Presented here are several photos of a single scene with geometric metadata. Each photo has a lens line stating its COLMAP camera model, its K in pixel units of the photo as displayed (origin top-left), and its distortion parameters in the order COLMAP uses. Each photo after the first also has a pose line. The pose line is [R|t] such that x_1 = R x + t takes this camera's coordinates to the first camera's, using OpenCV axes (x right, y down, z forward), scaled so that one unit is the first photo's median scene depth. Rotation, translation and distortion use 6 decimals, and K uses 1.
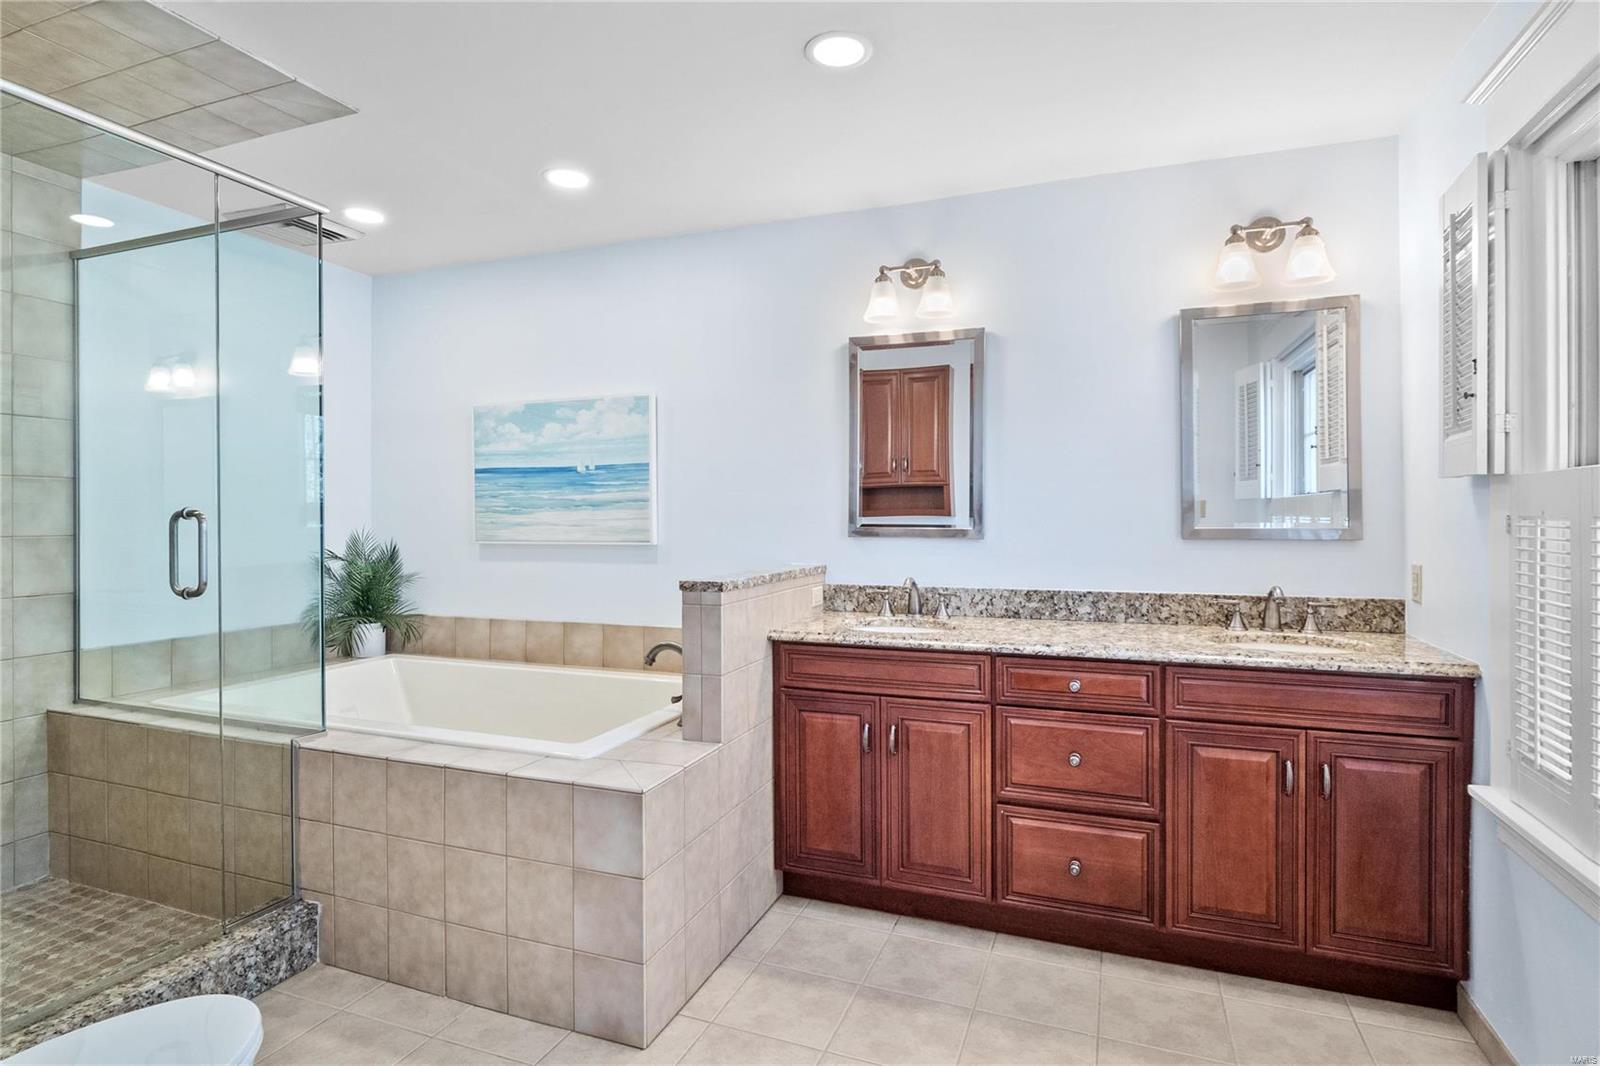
lens RADIAL K [[815.4, 0, 798.1], [0, 815.4, 523.8], [0, 0, 1]] dist [-0.001493, -0.001402]
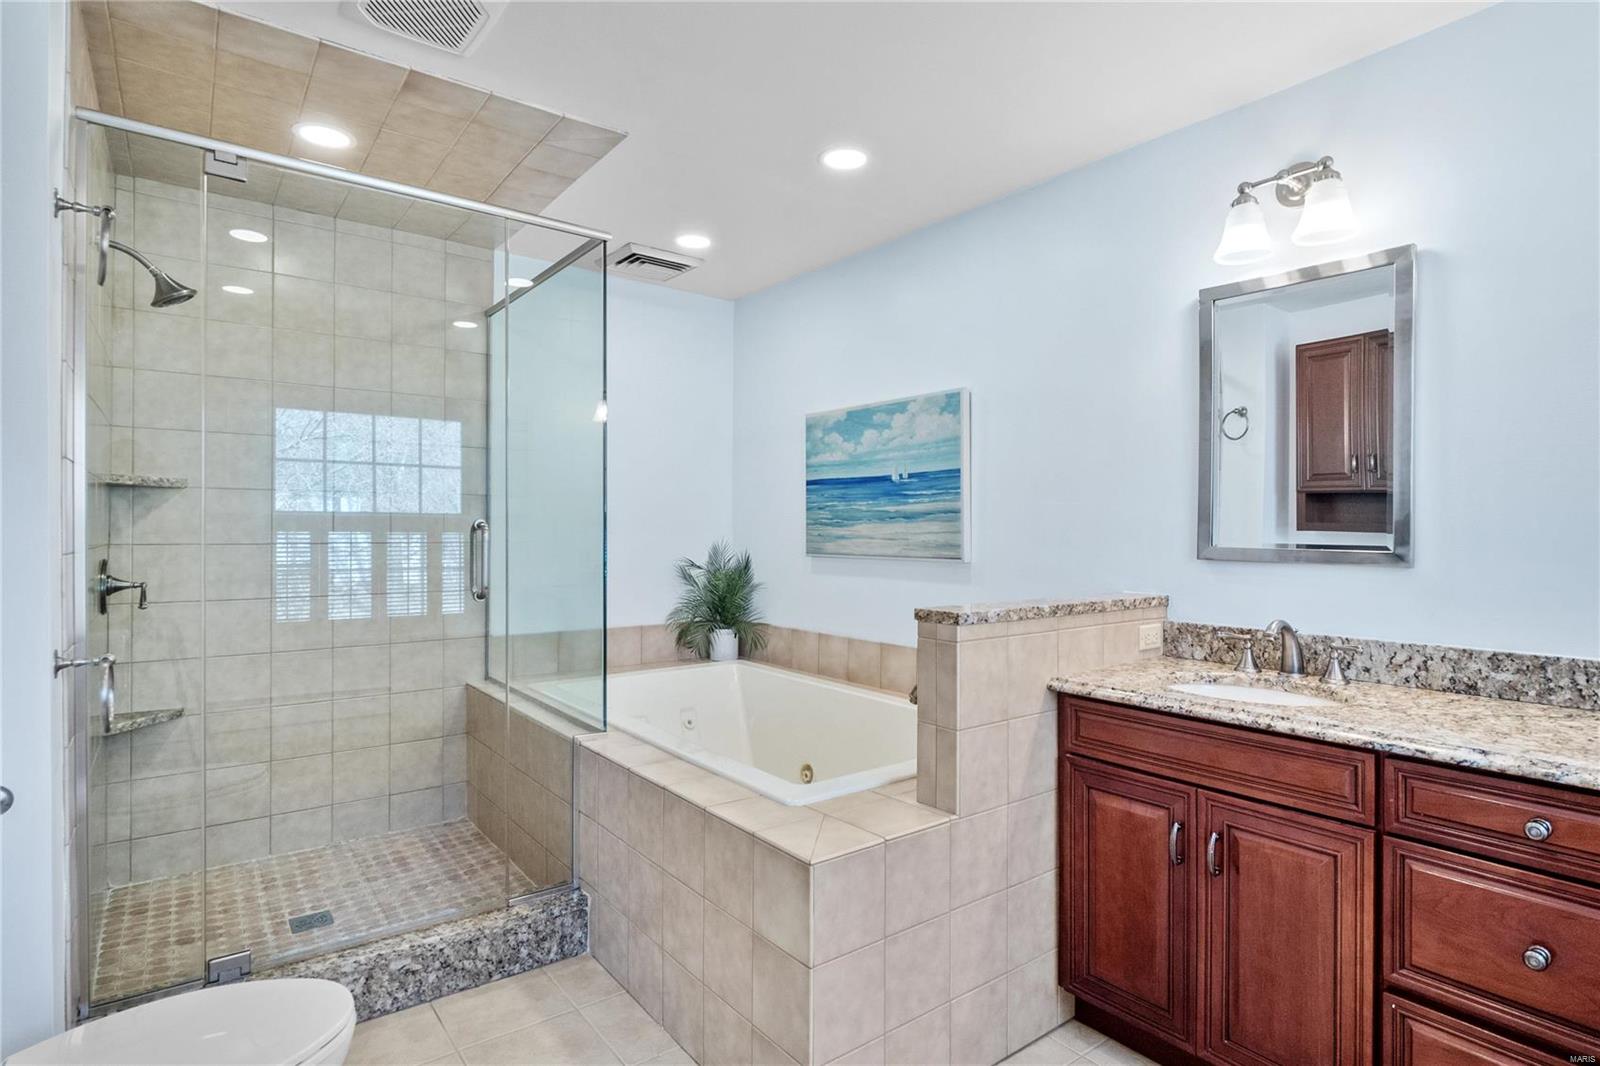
lens RADIAL K [[825.4, 0, 800.0], [0, 825.4, 533.0], [0, 0, 1]] dist [0.002436, -0.007849]
pose [[0.852086, 0.008325, -0.523336, 0.175246], [-0.010434, 0.999945, -0.001082, -0.003962], [0.523298, 0.006383, 0.852126, 0.205241]]
